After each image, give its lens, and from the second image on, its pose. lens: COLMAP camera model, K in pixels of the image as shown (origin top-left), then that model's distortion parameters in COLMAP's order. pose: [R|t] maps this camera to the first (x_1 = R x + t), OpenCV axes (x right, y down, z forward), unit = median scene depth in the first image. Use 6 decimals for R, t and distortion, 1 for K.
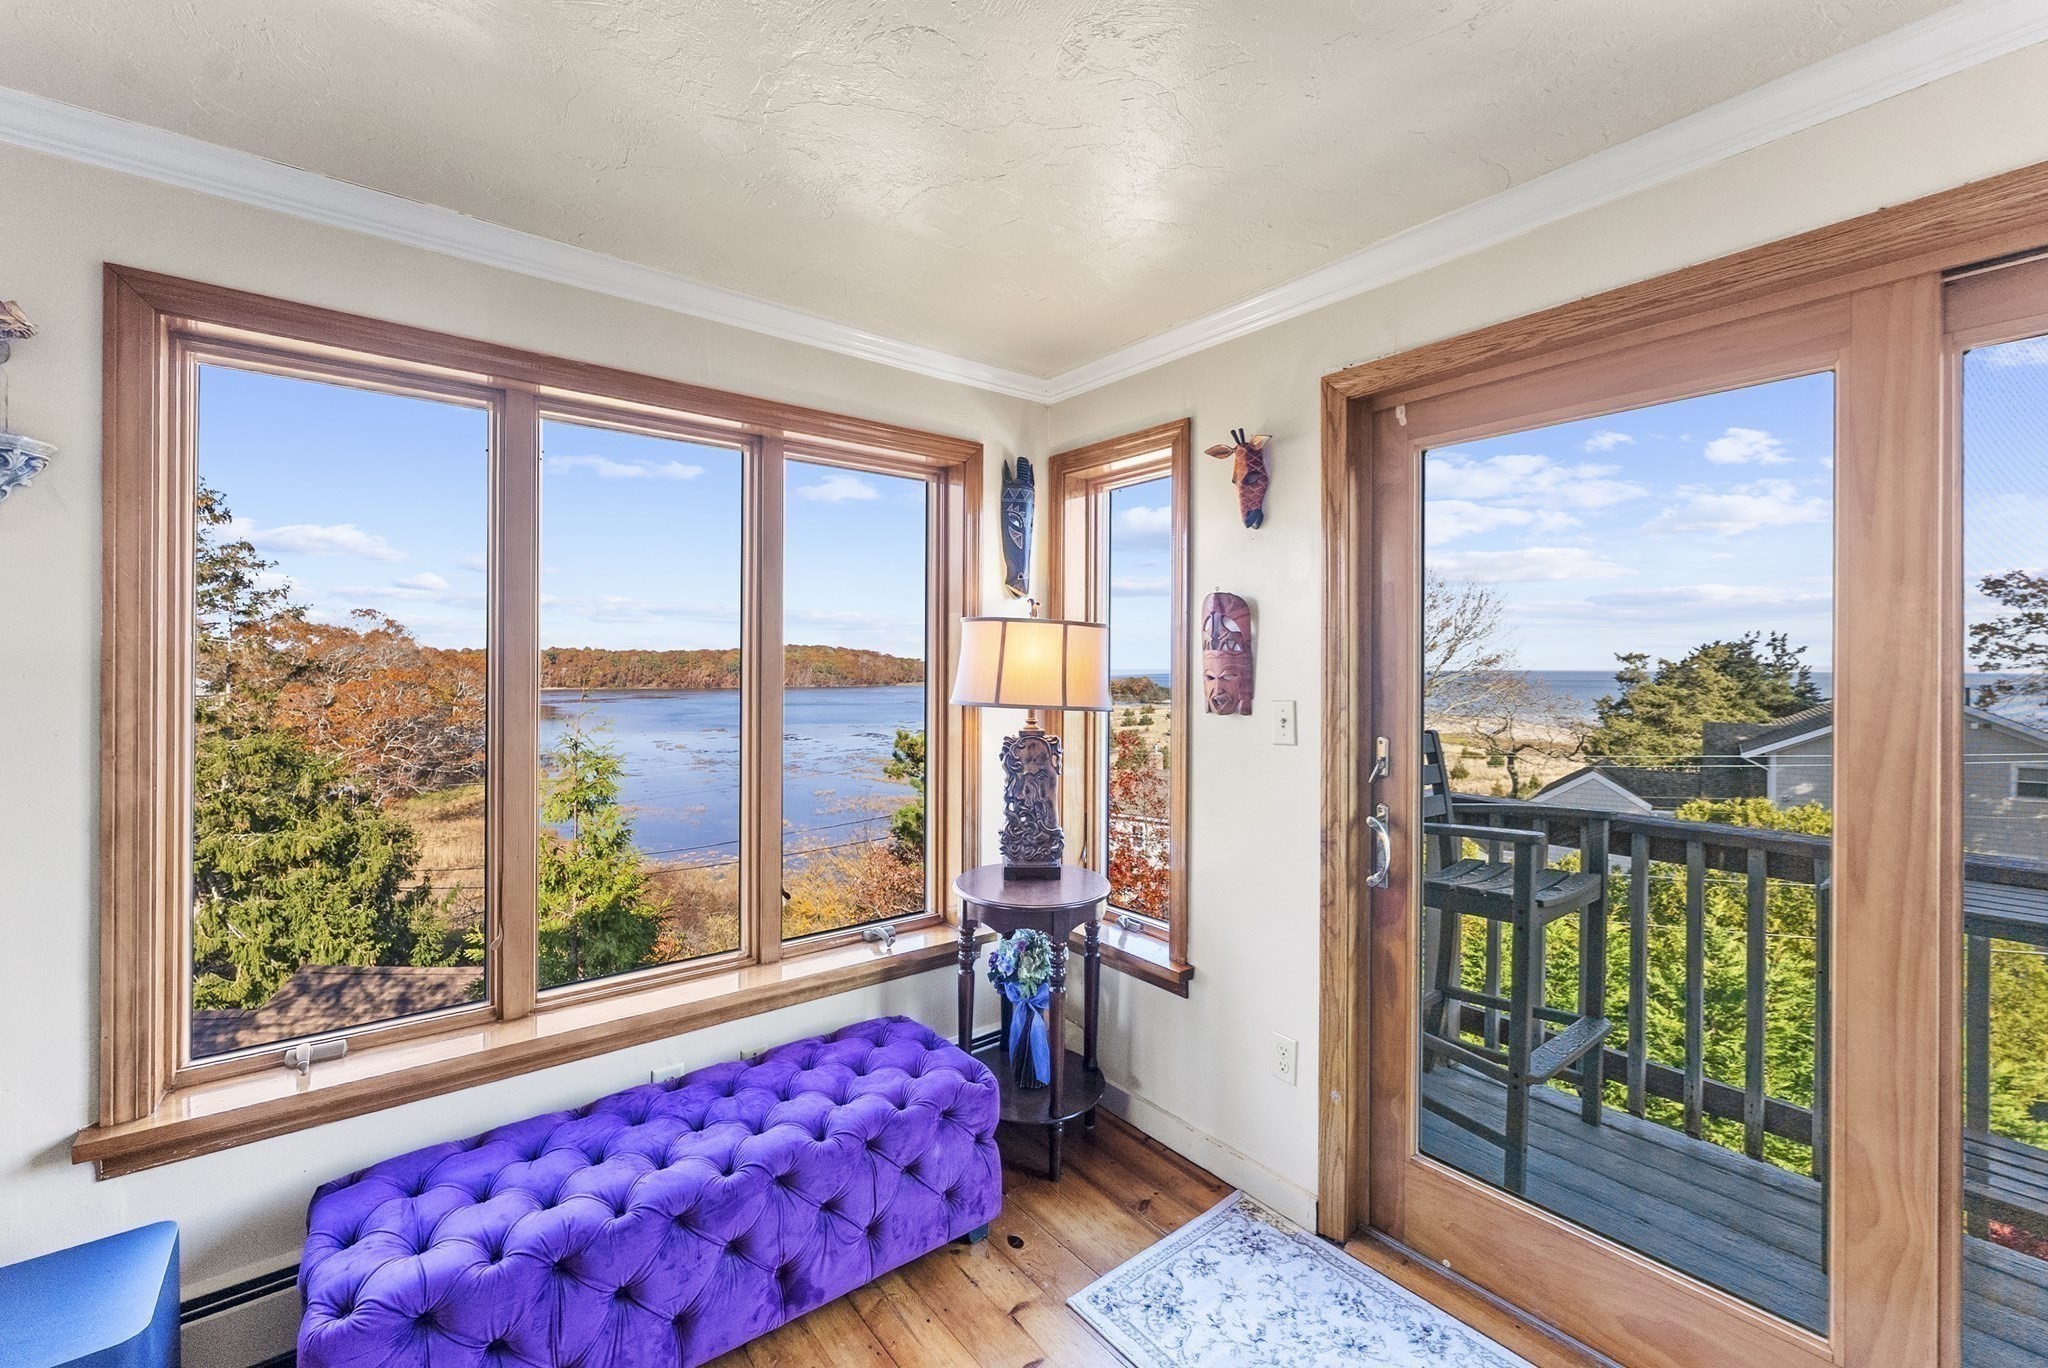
lens RADIAL K [[846.0, 0, 1020.3], [0, 846.0, 664.5], [0, 0, 1]] dist [-0.001239, 0.000145]
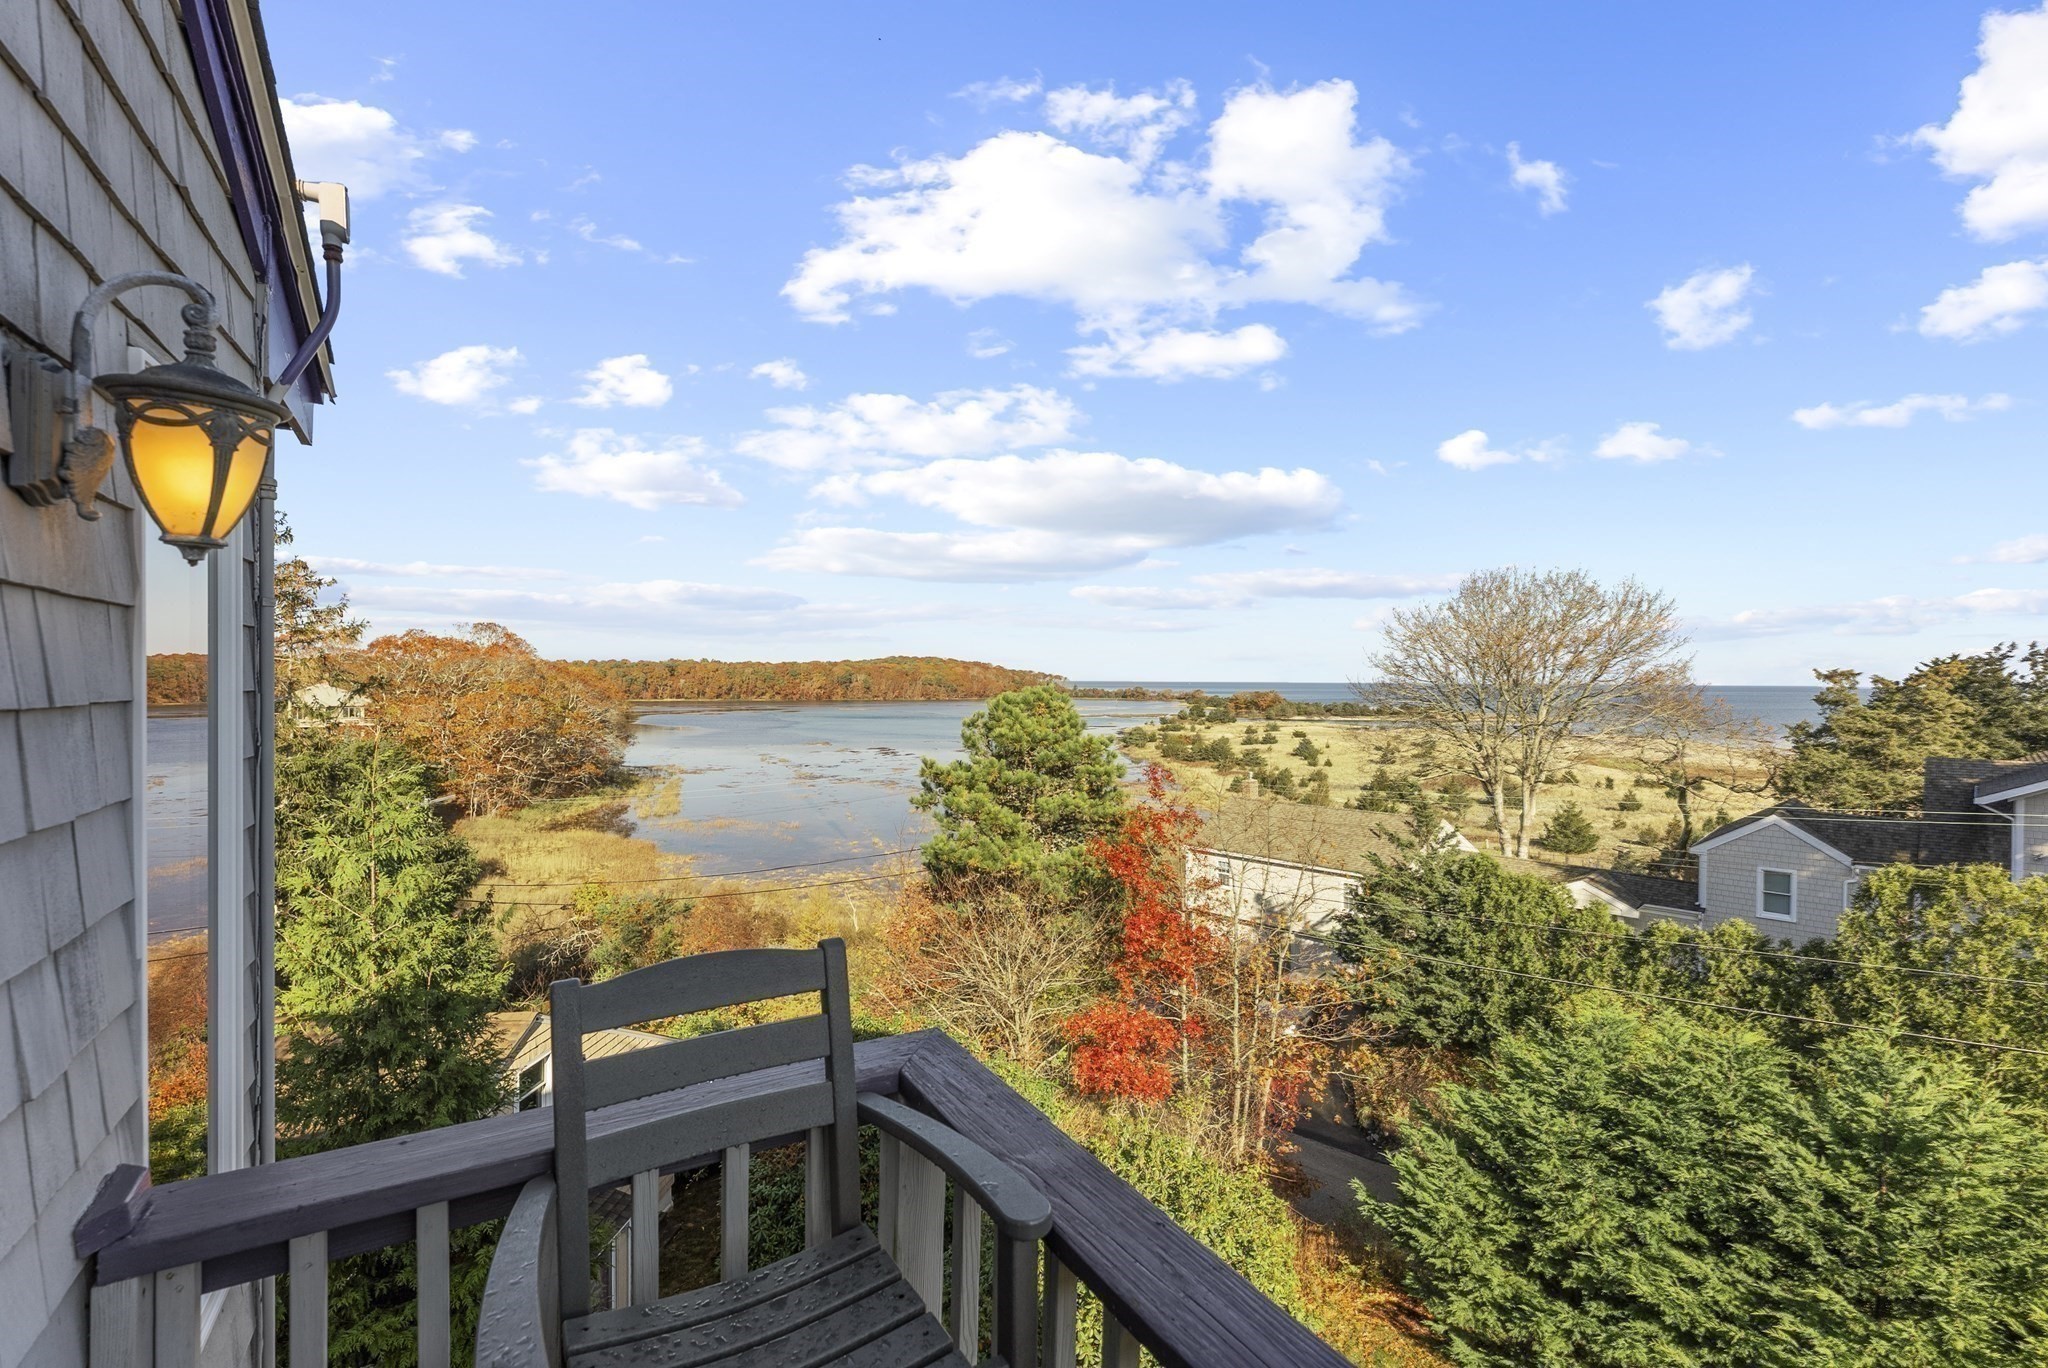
lens RADIAL K [[886.4, 0, 1024.0], [0, 886.4, 684.0], [0, 0, 1]] dist [-0.000282, 0.000413]
pose [[0.991599, 0.003358, -0.129307, 0.082605], [-0.002324, 0.999964, 0.008143, -0.009297], [0.129329, -0.007774, 0.991571, 0.063458]]
